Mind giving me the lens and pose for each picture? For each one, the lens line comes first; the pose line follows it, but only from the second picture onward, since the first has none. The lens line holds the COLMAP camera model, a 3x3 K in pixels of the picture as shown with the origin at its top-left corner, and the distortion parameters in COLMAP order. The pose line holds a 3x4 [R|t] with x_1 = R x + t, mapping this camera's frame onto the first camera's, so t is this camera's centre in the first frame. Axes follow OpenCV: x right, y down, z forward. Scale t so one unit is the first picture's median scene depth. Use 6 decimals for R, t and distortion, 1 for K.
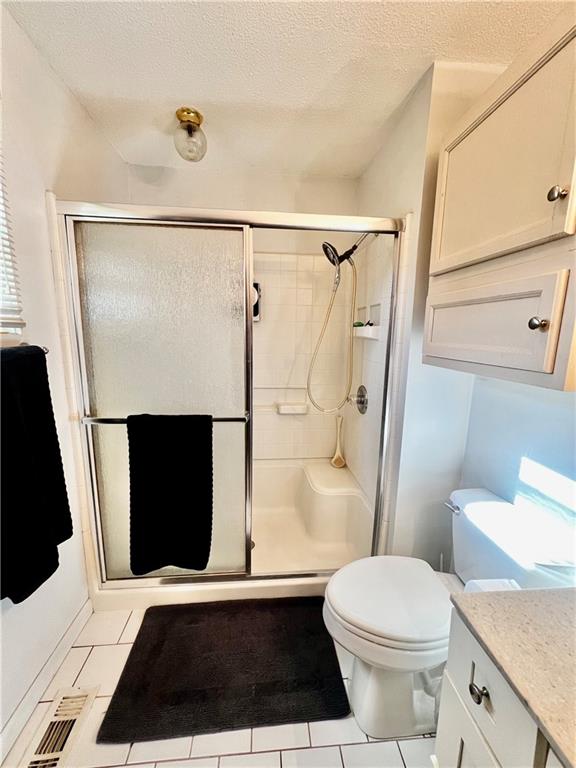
lens RADIAL K [[308.0, 0, 287.0], [0, 308.0, 385.2], [0, 0, 1]] dist [-0.000732, 0.000277]
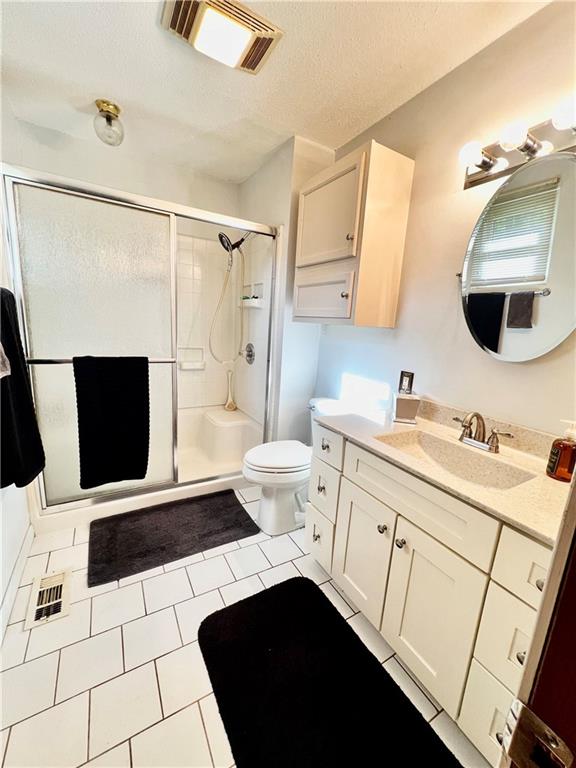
lens RADIAL K [[308.0, 0, 288.3], [0, 308.0, 382.9], [0, 0, 1]] dist [-0.000732, 0.000277]
pose [[0.902242, -0.045681, 0.428804, -0.257693], [0.028118, 0.998489, 0.047209, 0.154426], [-0.430313, -0.030537, 0.902163, -0.411883]]
